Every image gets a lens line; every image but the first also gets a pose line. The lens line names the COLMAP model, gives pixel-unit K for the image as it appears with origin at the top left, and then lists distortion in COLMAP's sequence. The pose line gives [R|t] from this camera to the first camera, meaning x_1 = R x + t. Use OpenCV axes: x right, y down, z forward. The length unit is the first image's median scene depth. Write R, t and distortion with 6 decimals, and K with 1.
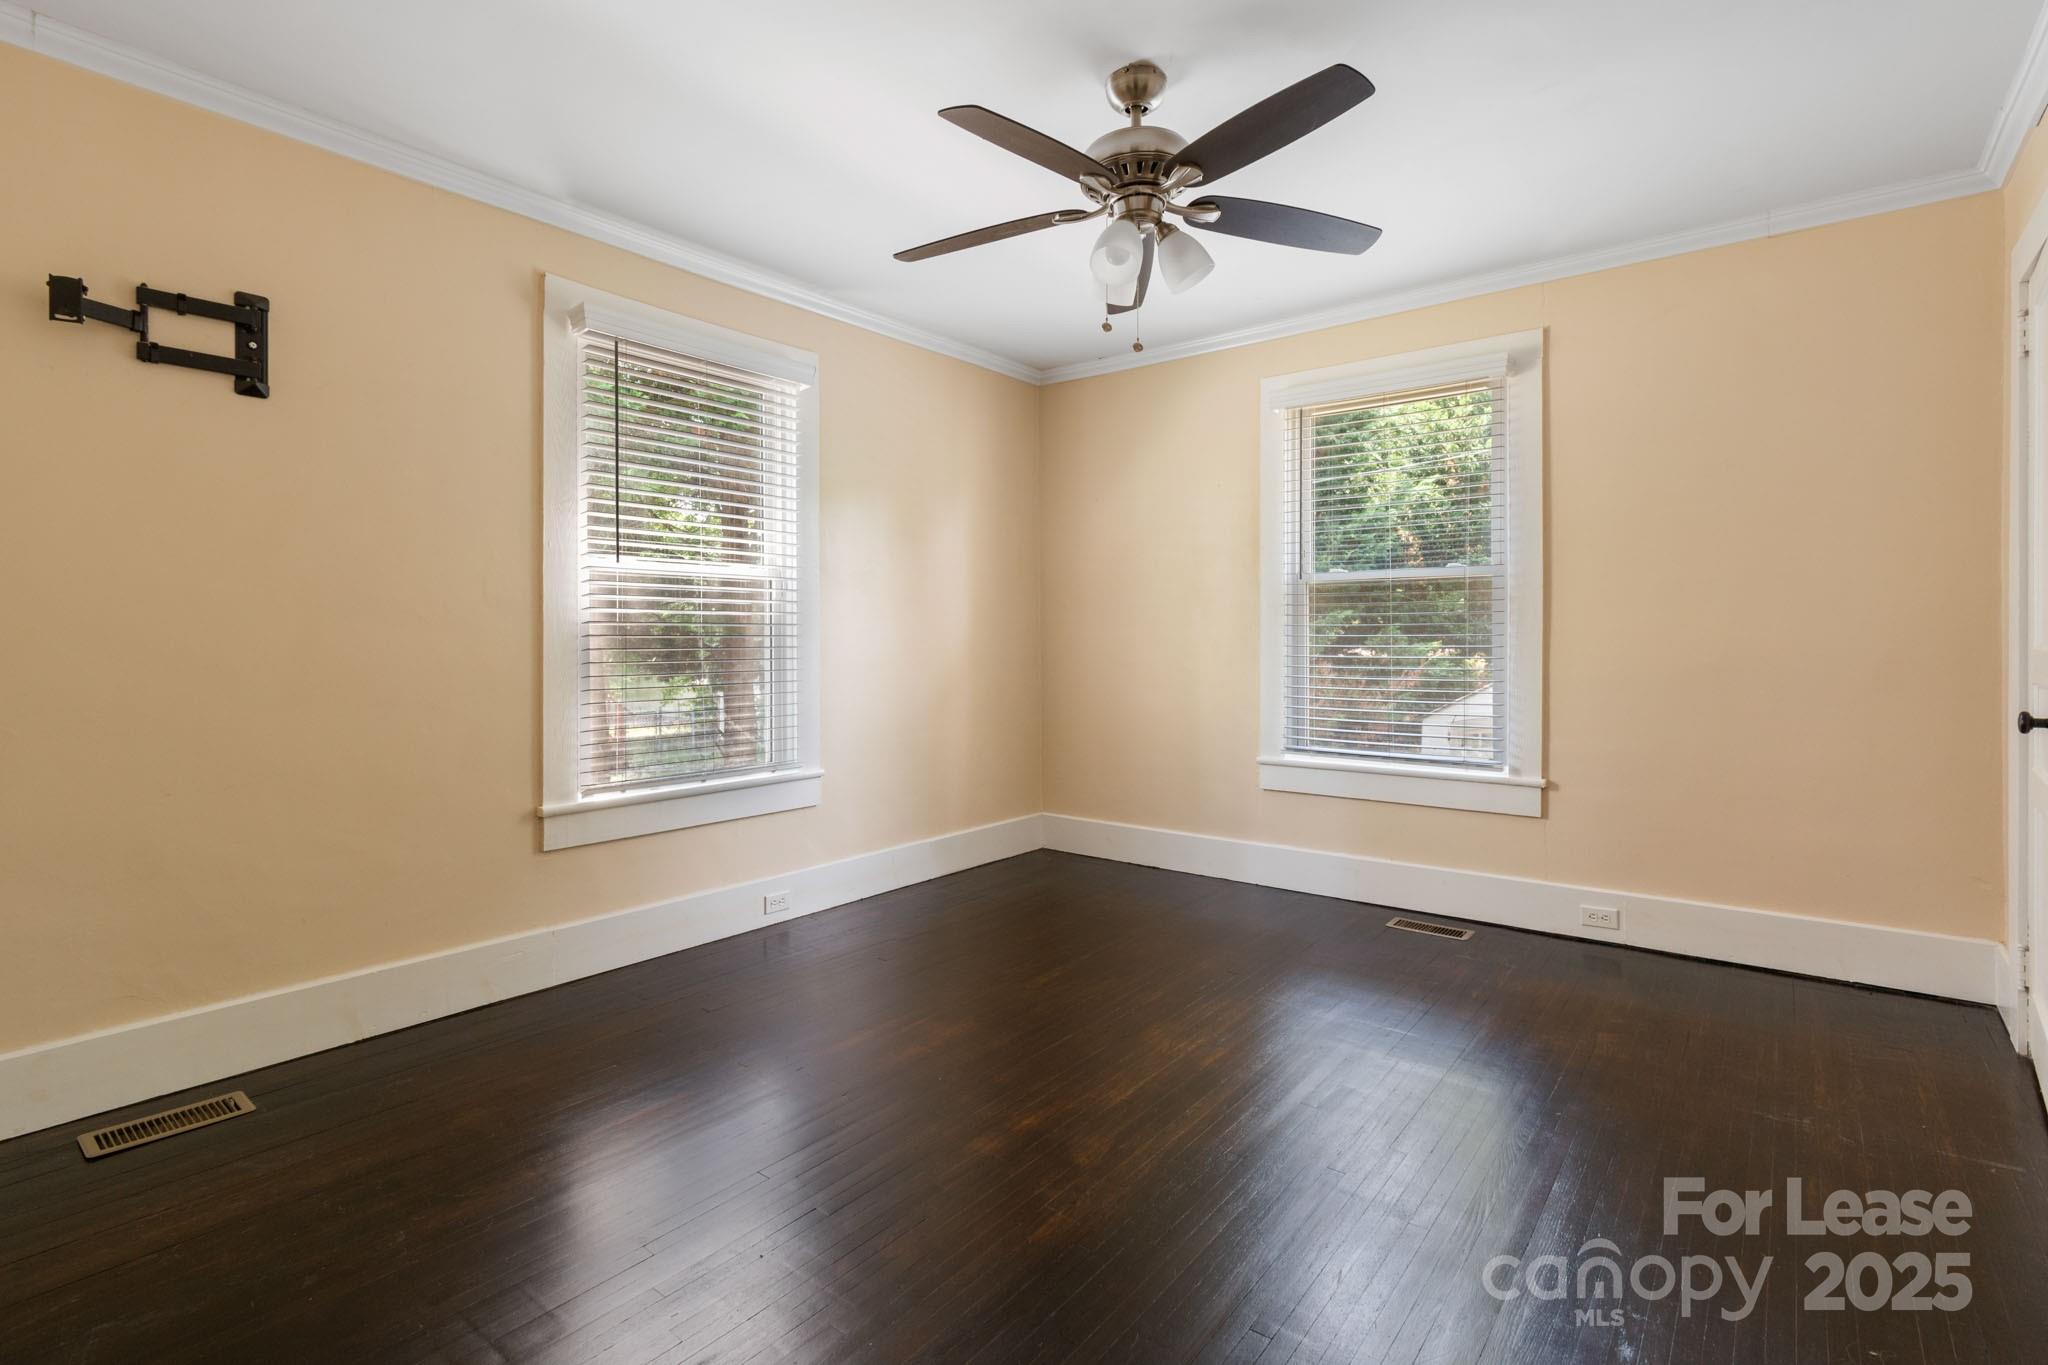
lens RADIAL K [[929.1, 0, 1027.0], [0, 929.1, 625.9], [0, 0, 1]] dist [0.000820, 0.000161]
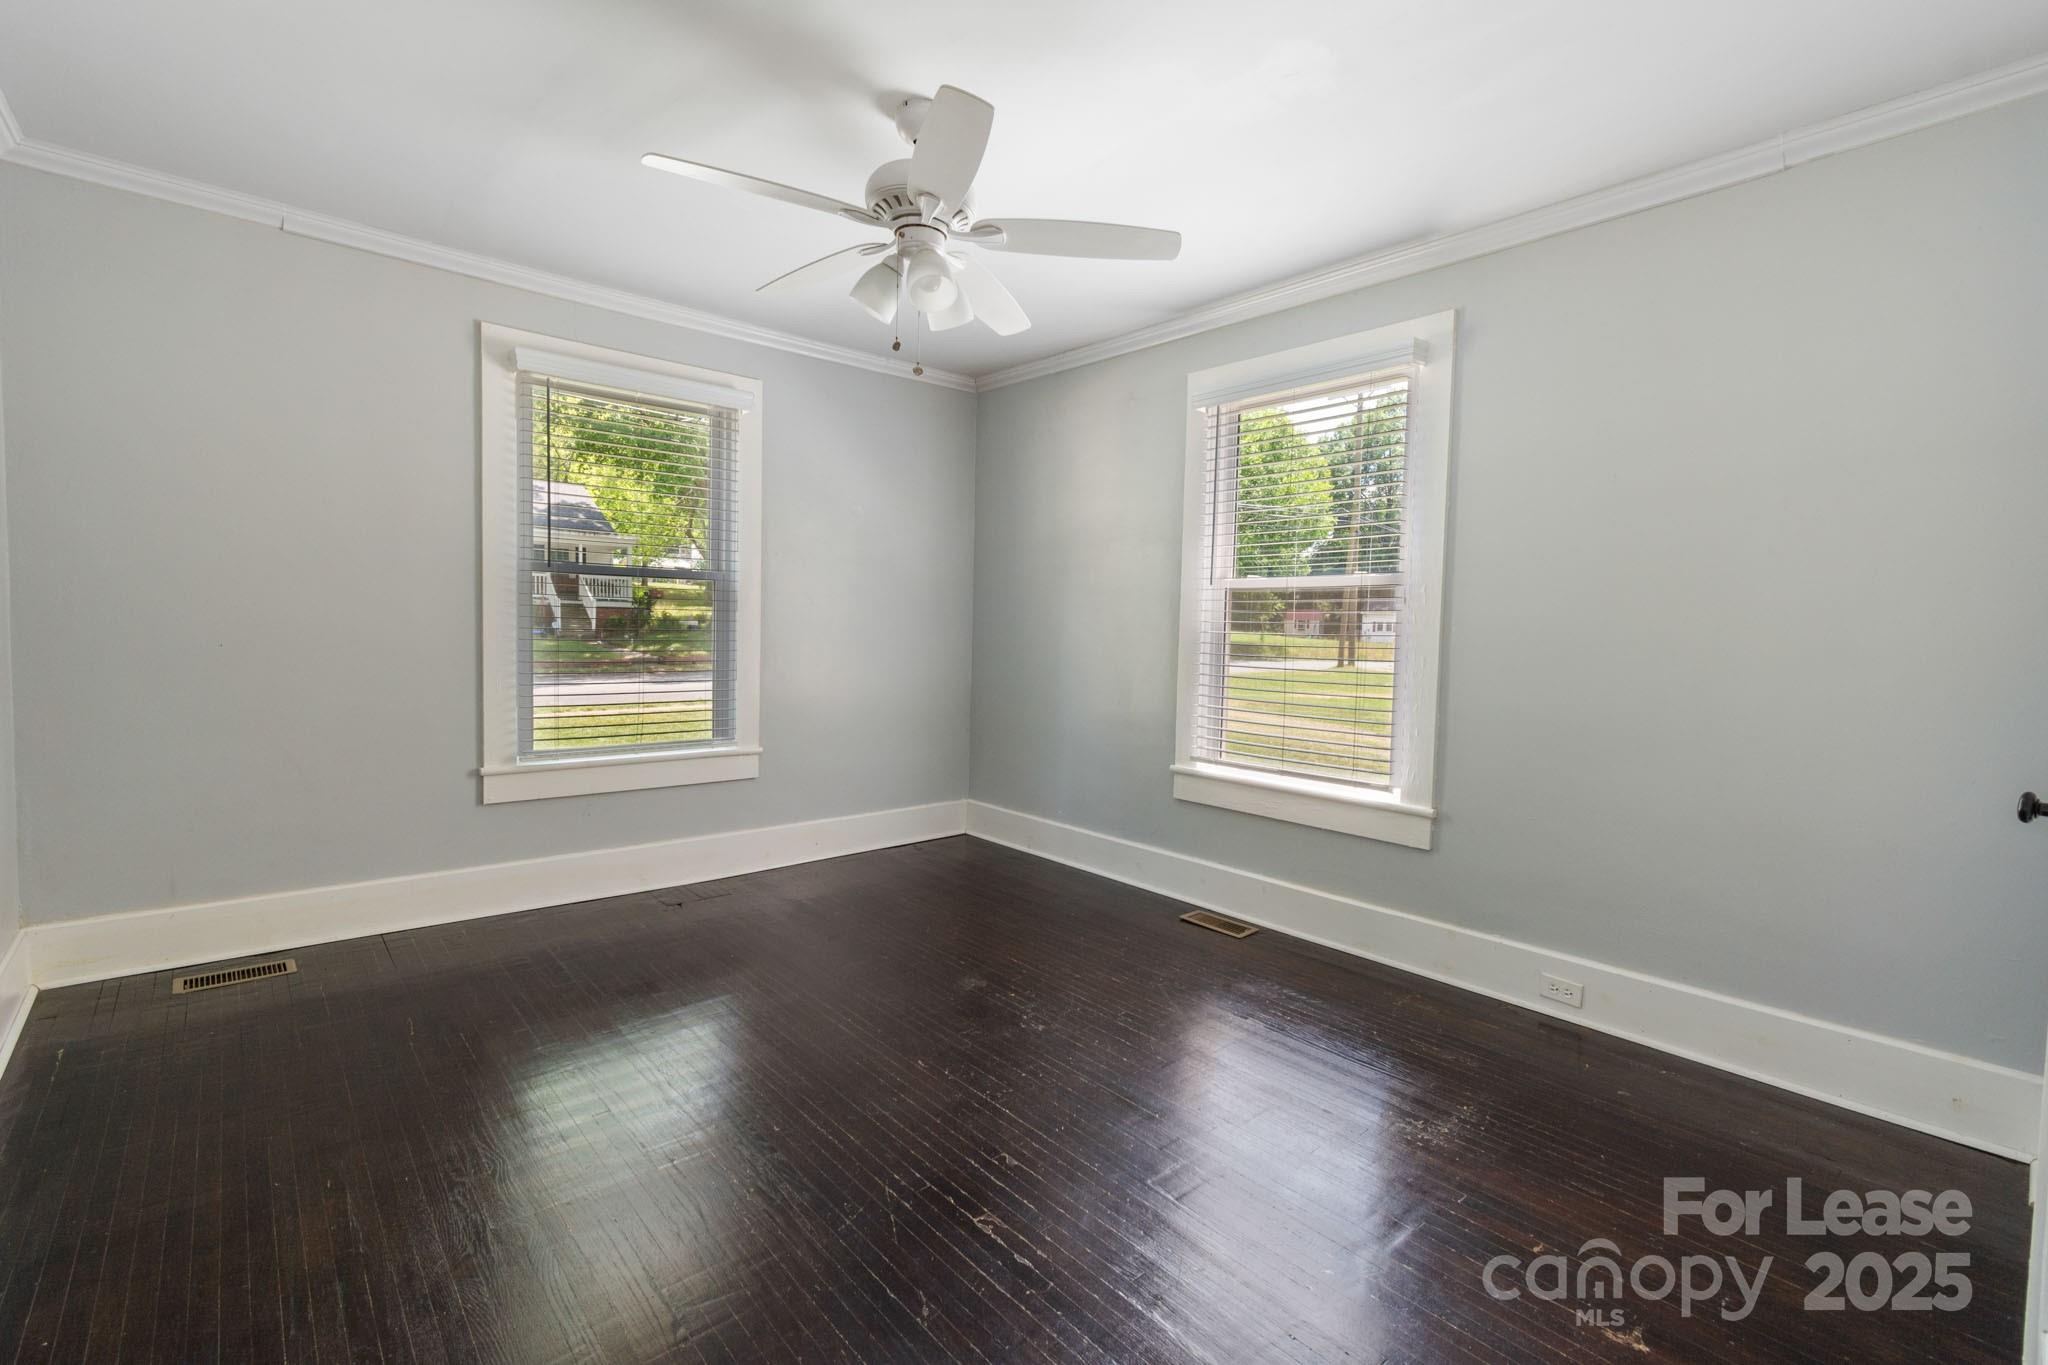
lens RADIAL K [[929.1, 0, 1027.0], [0, 929.1, 625.9], [0, 0, 1]] dist [0.000820, 0.000161]
pose [[0.965720, 0.035268, -0.257181, 0.396976], [-0.022195, 0.998318, 0.053557, -0.057857], [0.258637, -0.046013, 0.964878, 0.010518]]
